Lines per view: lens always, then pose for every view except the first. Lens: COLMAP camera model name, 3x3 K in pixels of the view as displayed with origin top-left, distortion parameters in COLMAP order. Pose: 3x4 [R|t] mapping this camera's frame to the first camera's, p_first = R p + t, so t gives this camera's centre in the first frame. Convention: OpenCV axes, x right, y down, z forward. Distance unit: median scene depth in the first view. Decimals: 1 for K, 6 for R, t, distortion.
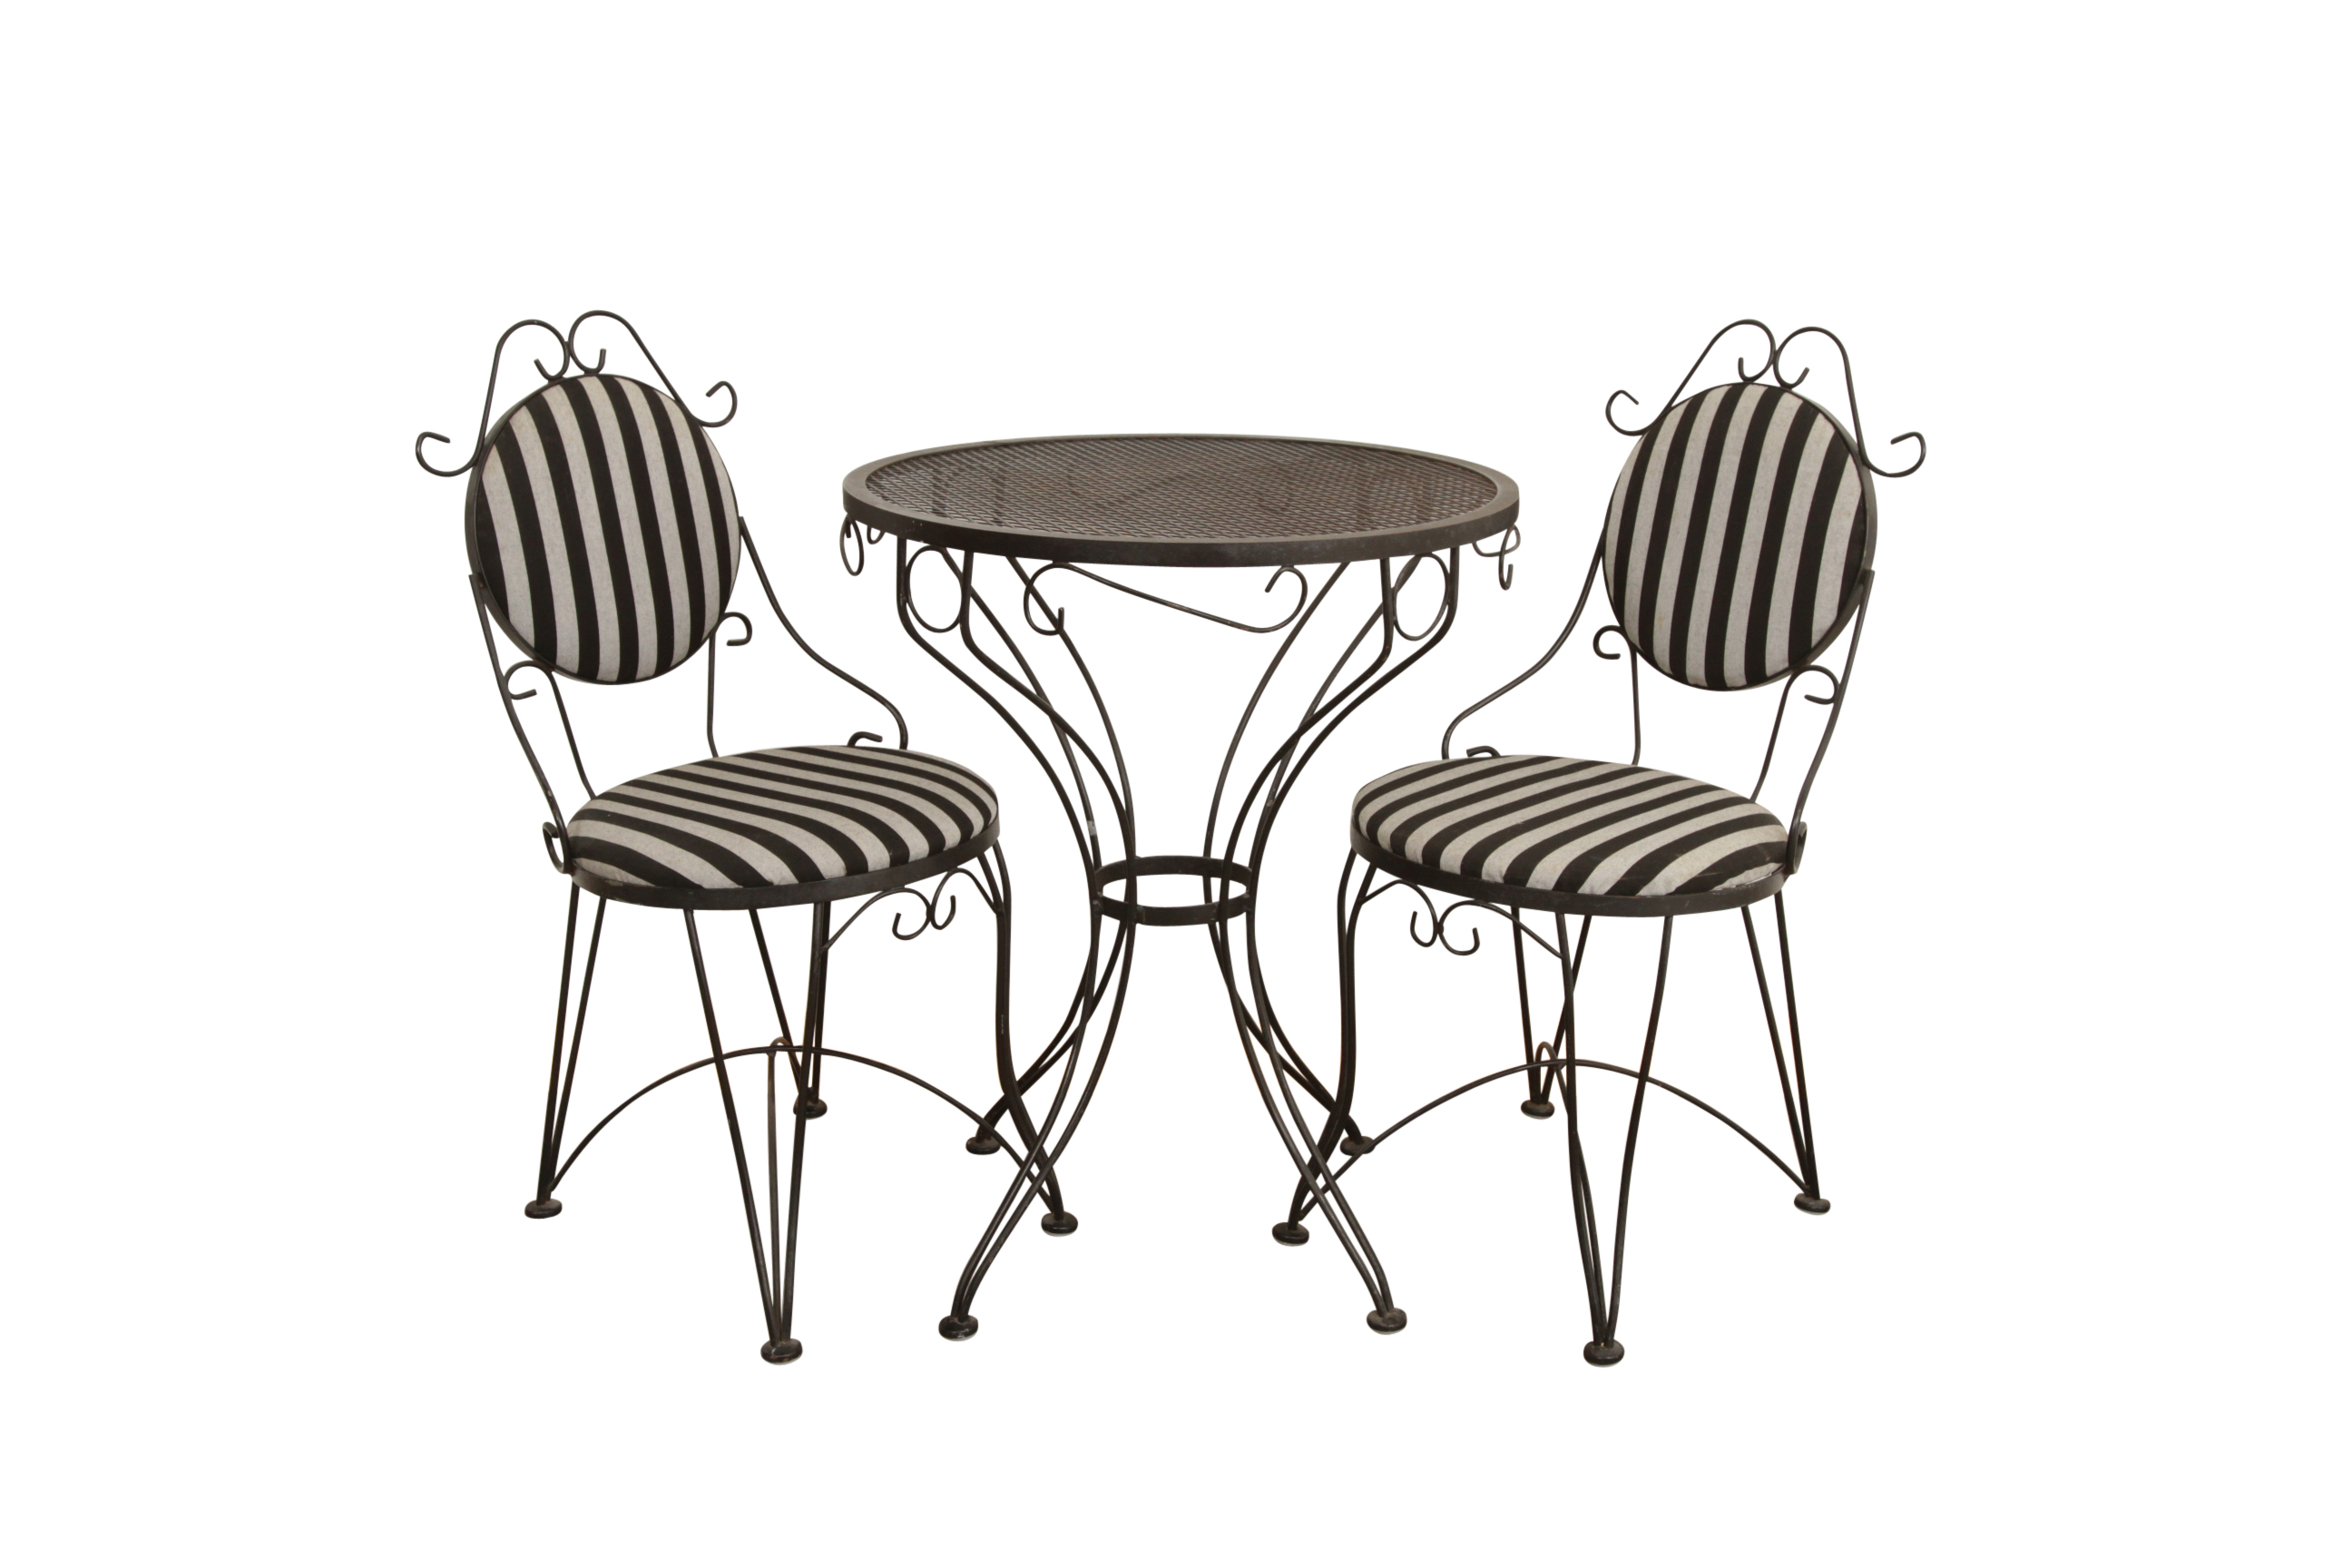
lens RADIAL K [[2552.8, 0, 1214.1], [0, 2552.8, 764.3], [0, 0, 1]] dist [-0.023404, 0.000000]
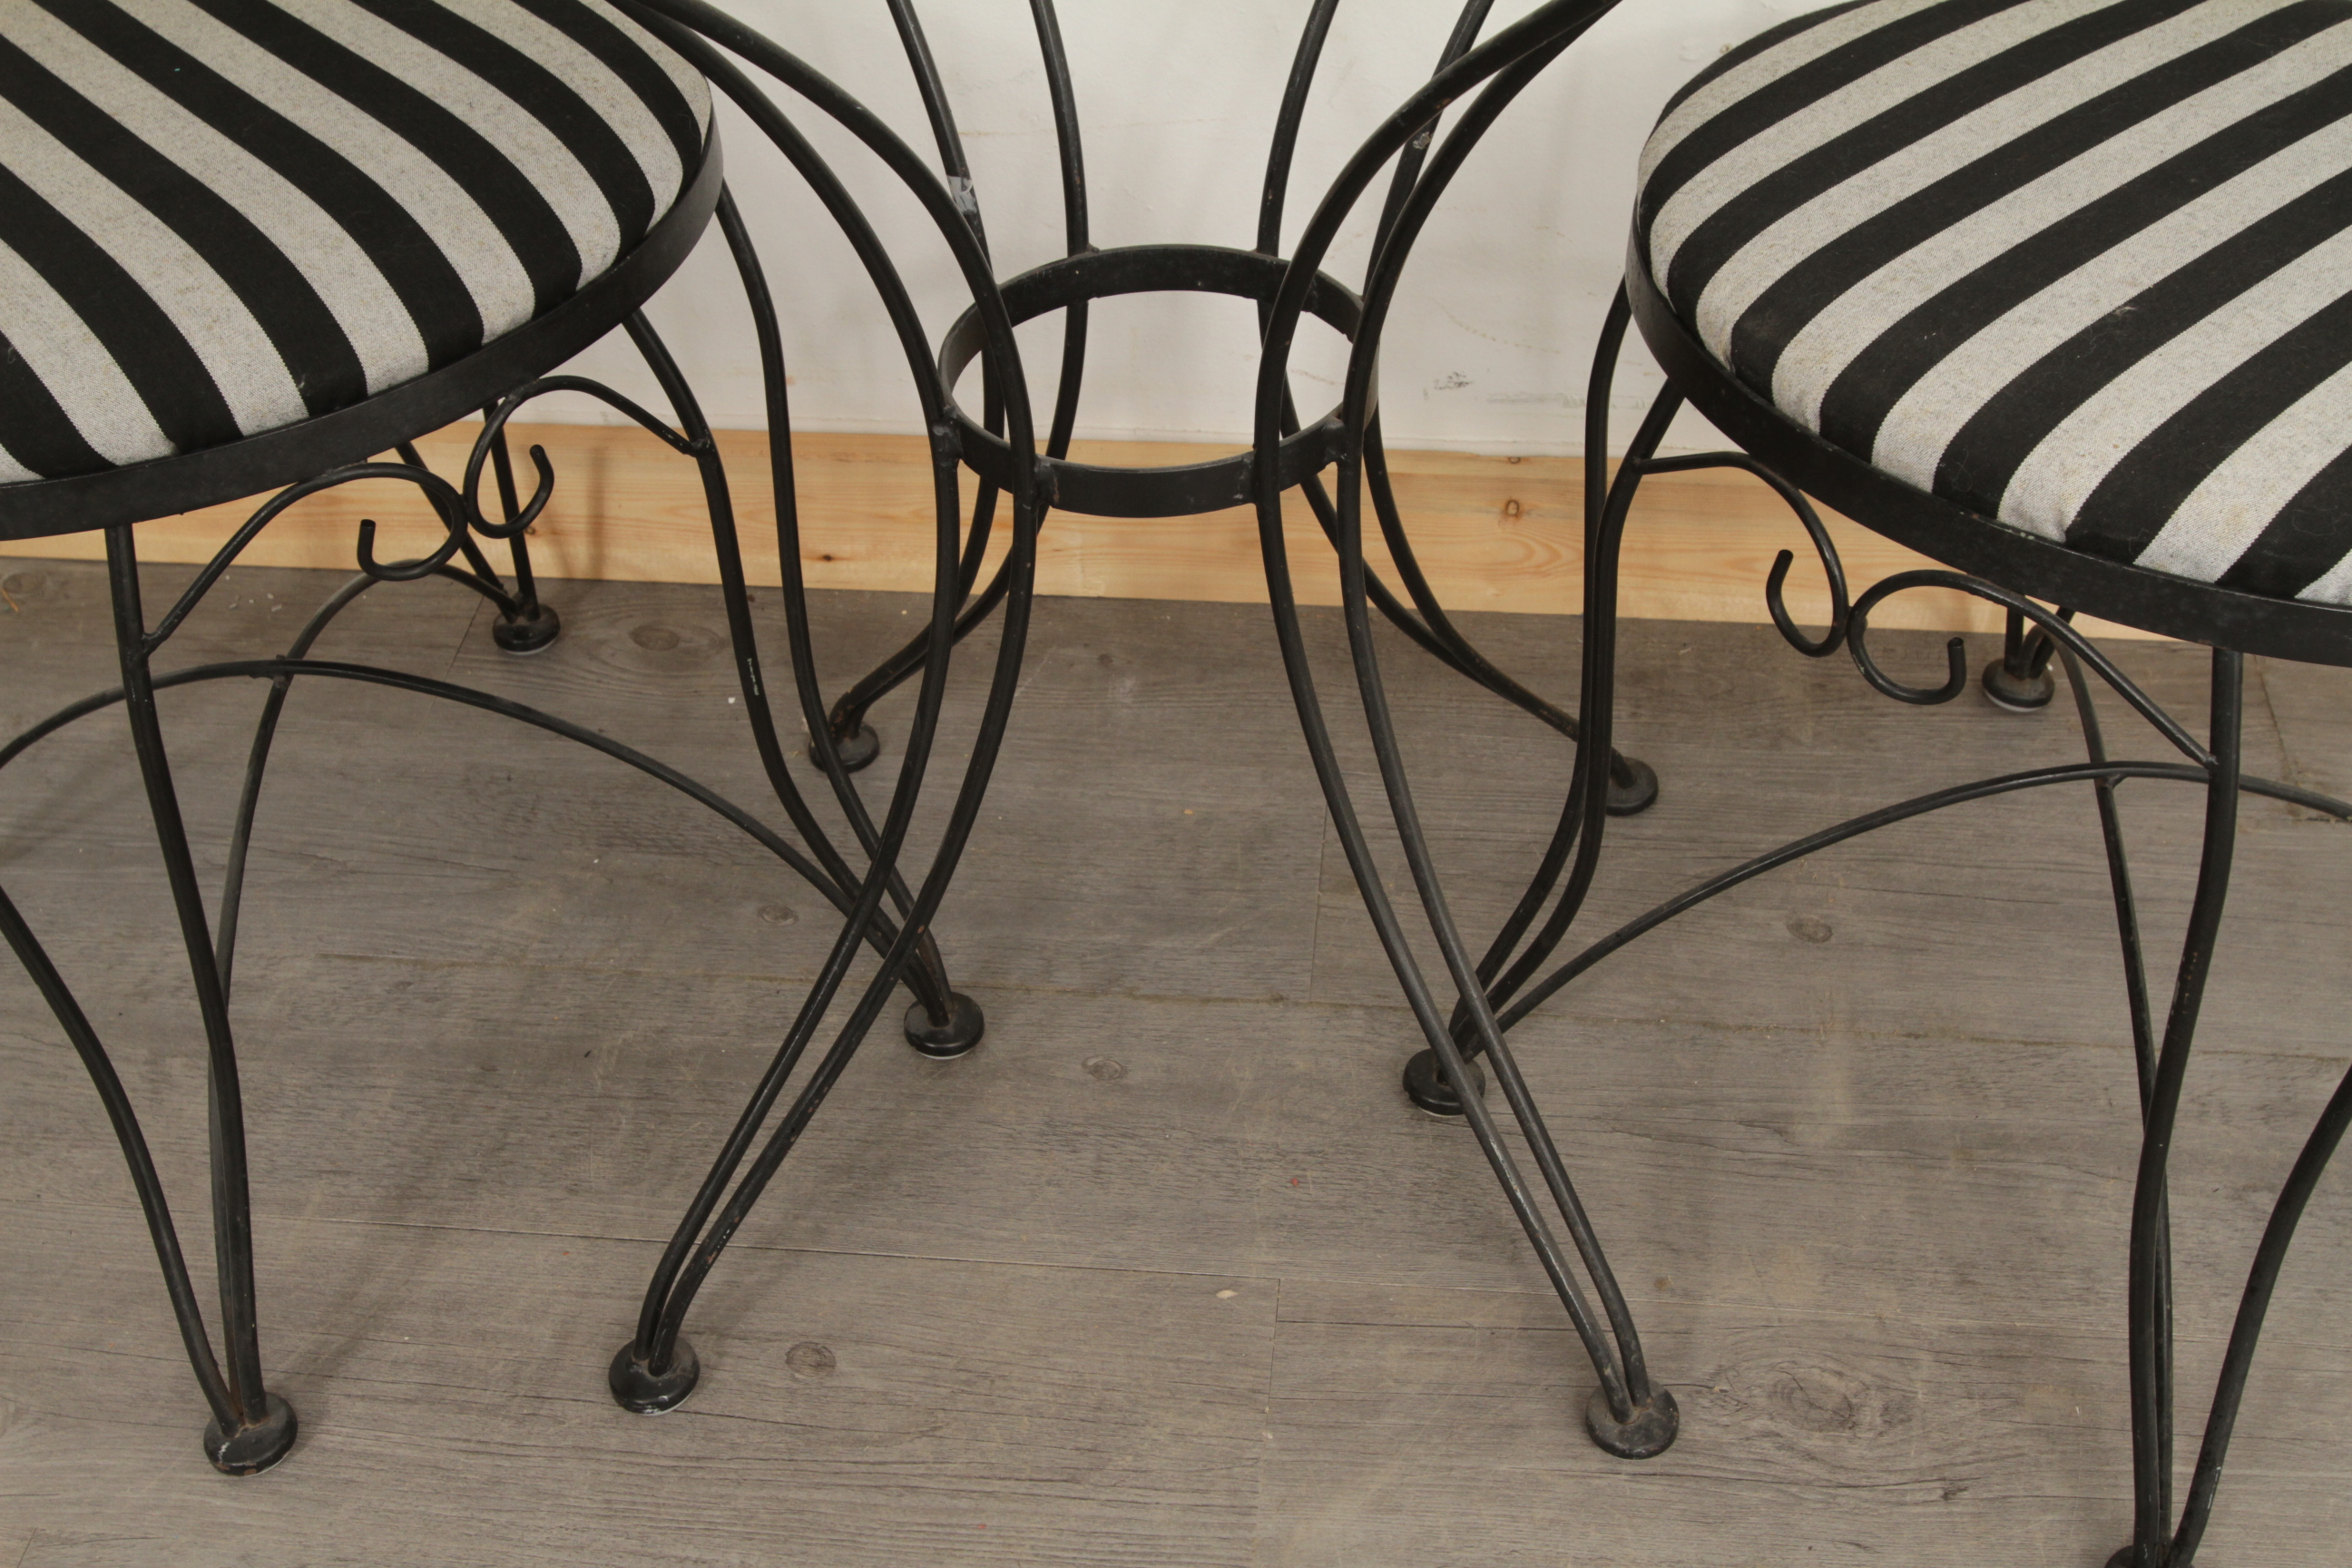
lens RADIAL K [[2707.9, 0, 1169.6], [0, 2707.9, 791.9], [0, 0, 1]] dist [-0.014214, 0.000000]
pose [[0.990622, 0.052546, -0.126125, 0.040332], [0.003994, 0.911562, 0.411143, -0.061555], [0.136574, -0.407790, 0.902804, 0.591377]]
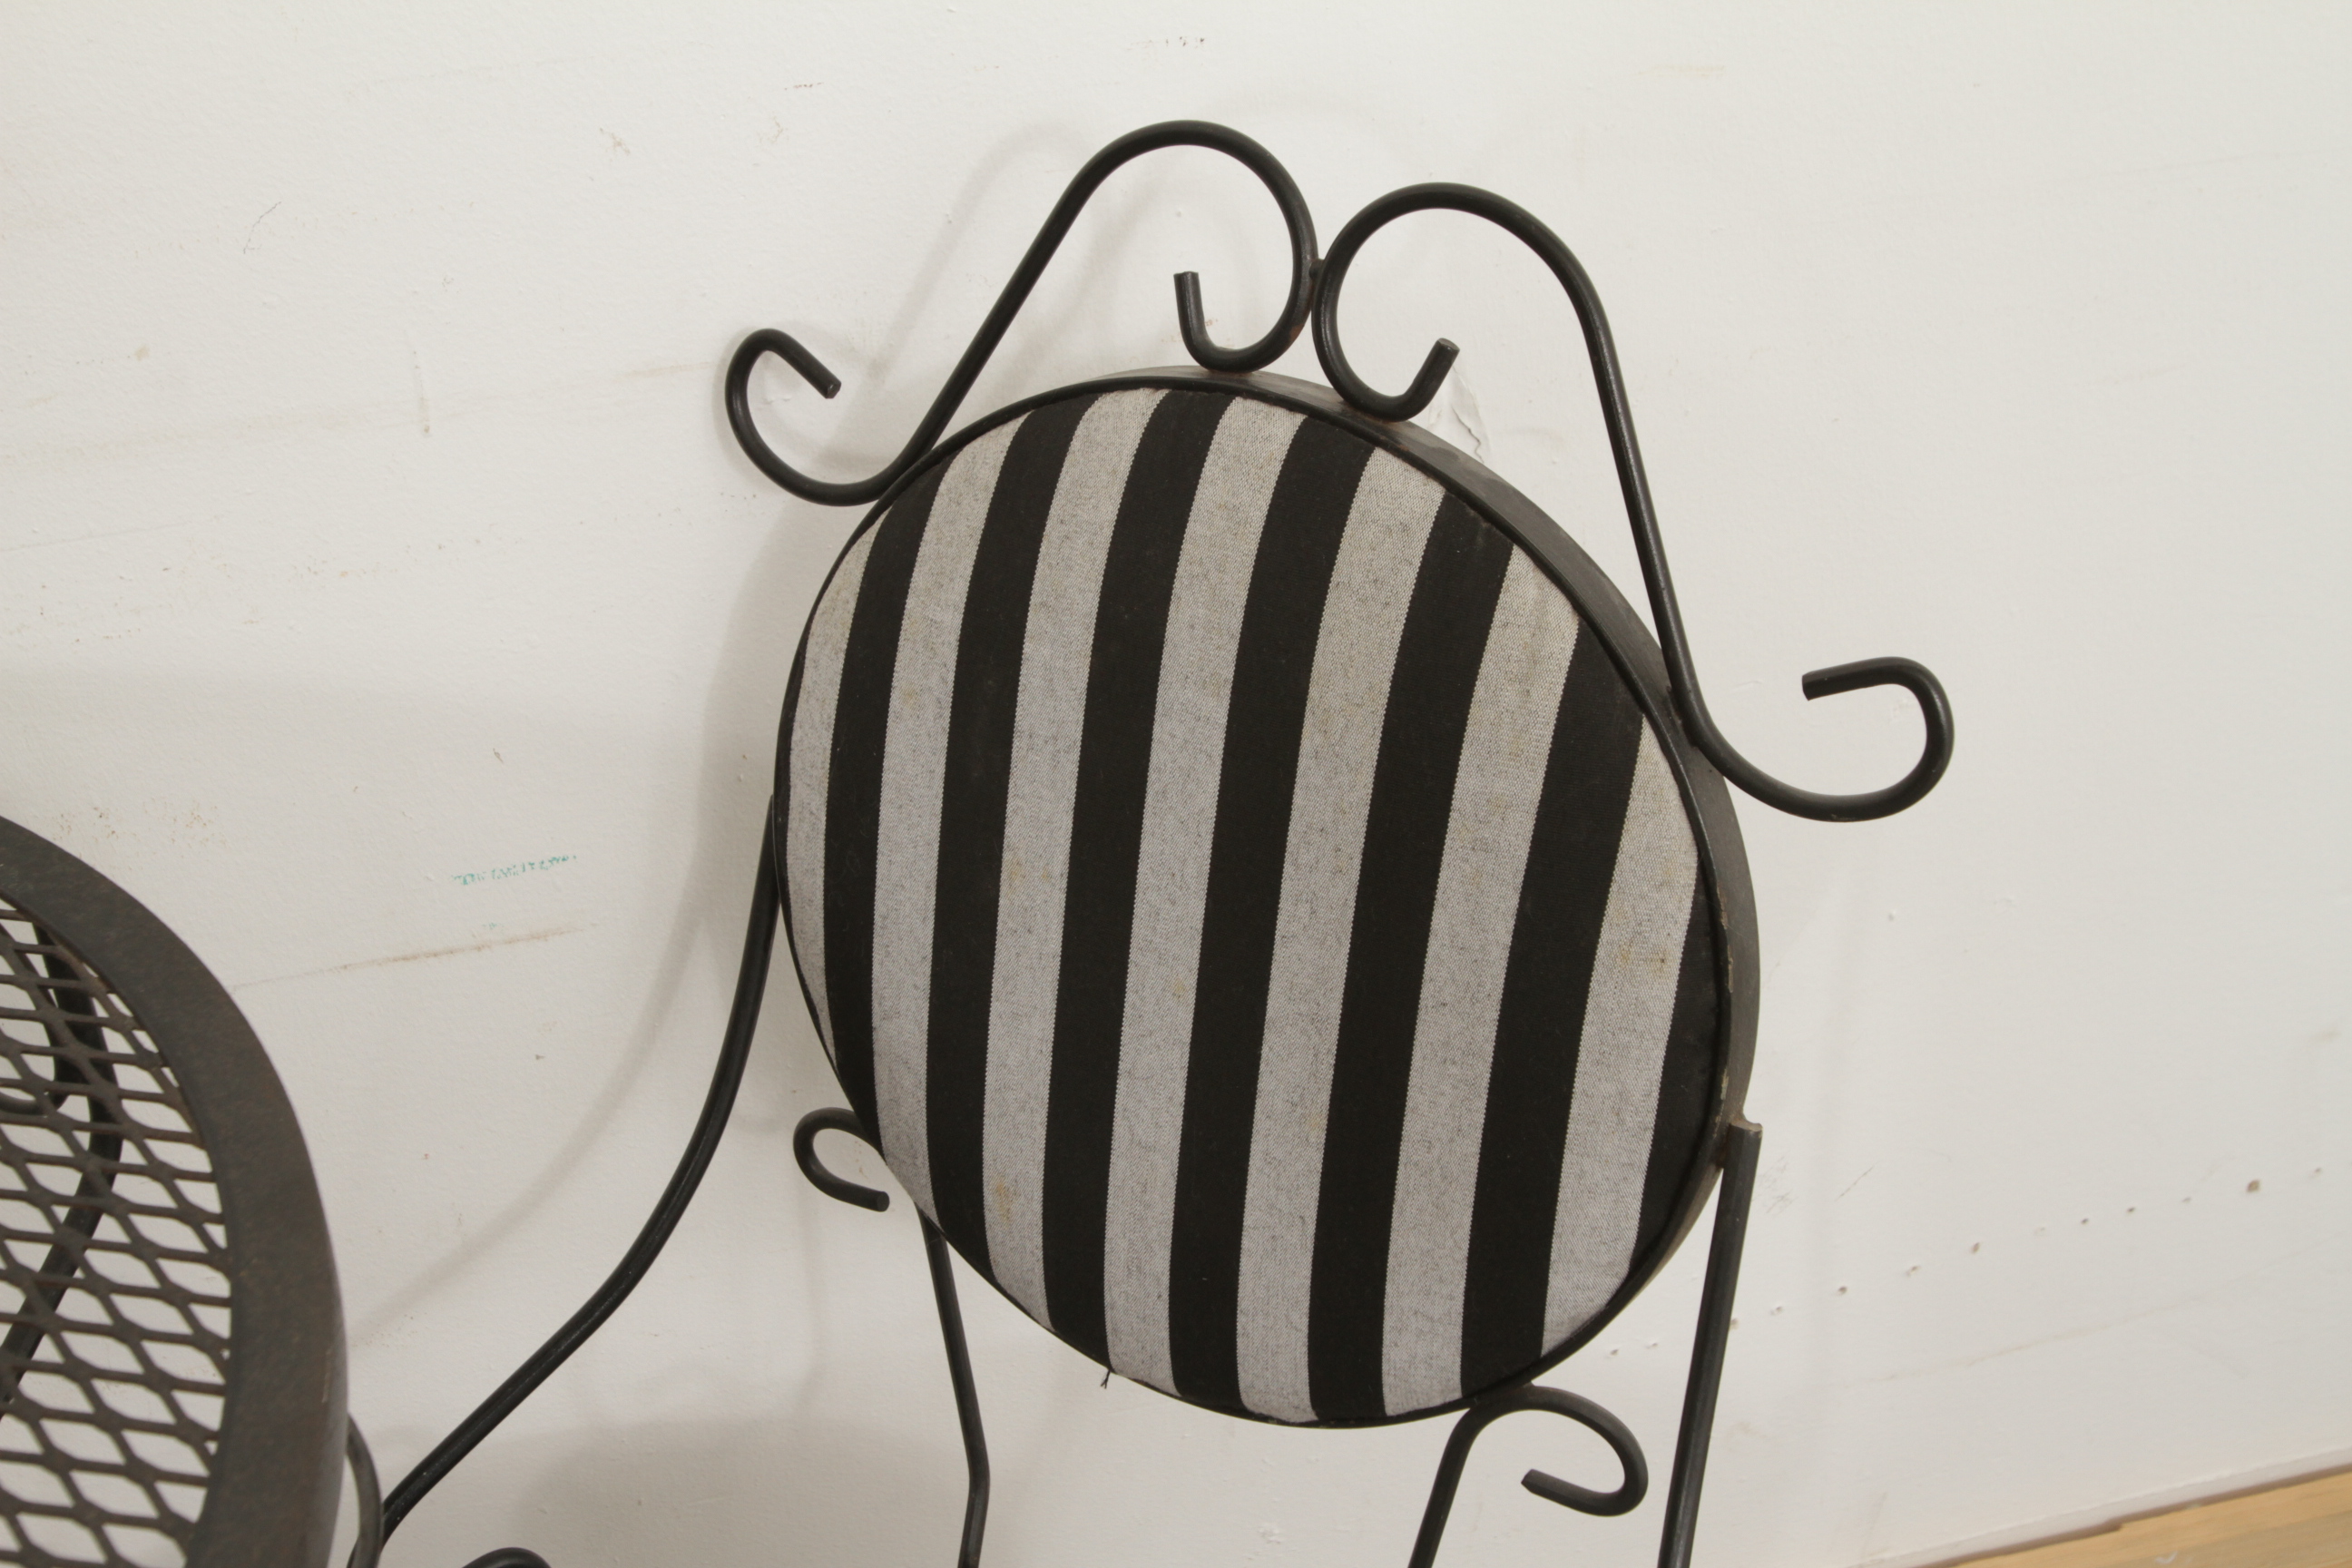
lens RADIAL K [[3143.1, 0, 1169.2], [0, 3143.1, 777.6], [0, 0, 1]] dist [-0.020021, 0.000000]
pose [[0.970121, -0.161607, 0.180967, 0.139529], [0.099777, 0.945623, 0.309583, -0.215871], [-0.221157, -0.282276, 0.933493, 0.692116]]
